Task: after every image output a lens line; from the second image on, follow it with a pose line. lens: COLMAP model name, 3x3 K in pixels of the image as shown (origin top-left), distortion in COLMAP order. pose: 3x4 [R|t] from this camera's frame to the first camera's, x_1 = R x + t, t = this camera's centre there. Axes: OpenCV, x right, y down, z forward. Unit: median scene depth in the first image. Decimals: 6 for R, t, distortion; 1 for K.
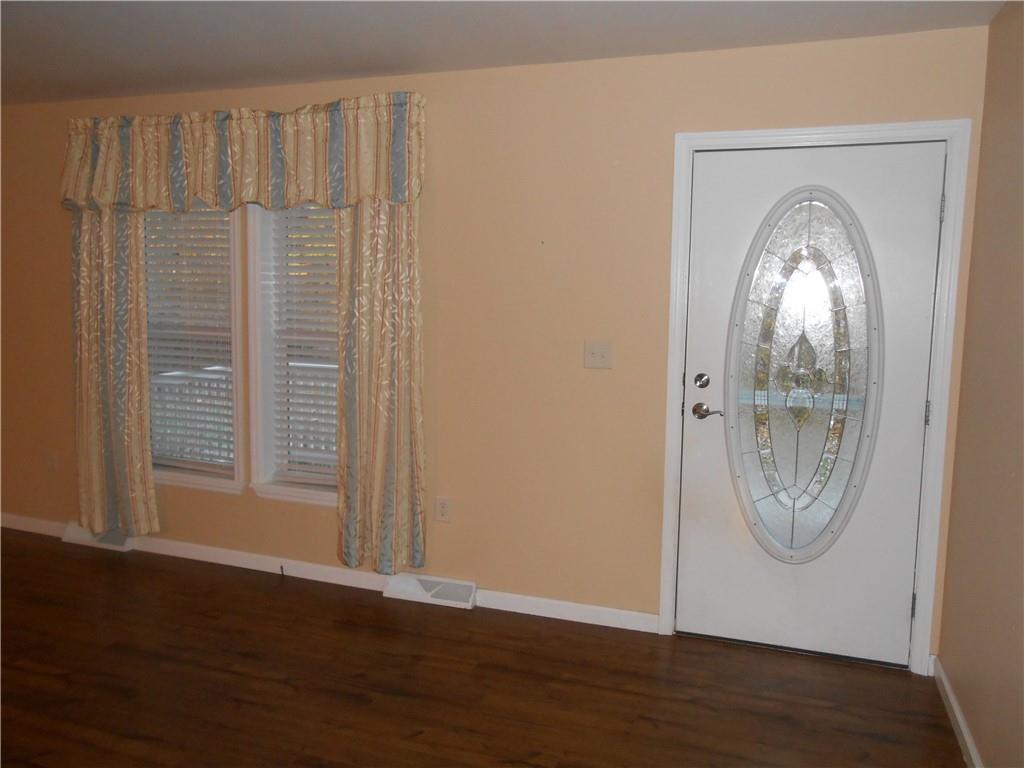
lens RADIAL K [[806.8, 0, 512.0], [0, 806.8, 390.1], [0, 0, 1]] dist [-0.022367, 0.046581]
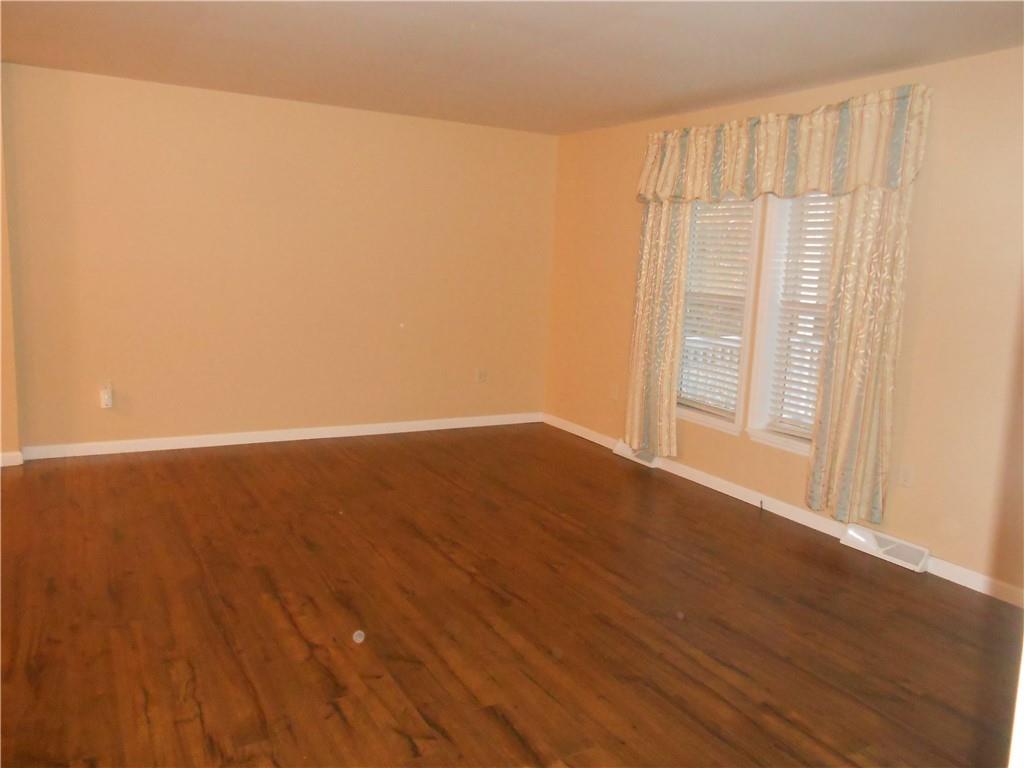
lens RADIAL K [[806.8, 0, 503.7], [0, 806.8, 383.8], [0, 0, 1]] dist [-0.022367, 0.046581]
pose [[0.751212, 0.114869, -0.649989, 0.189602], [-0.101828, 0.993120, 0.057822, 0.019689], [0.652159, 0.022751, 0.757740, -0.154908]]
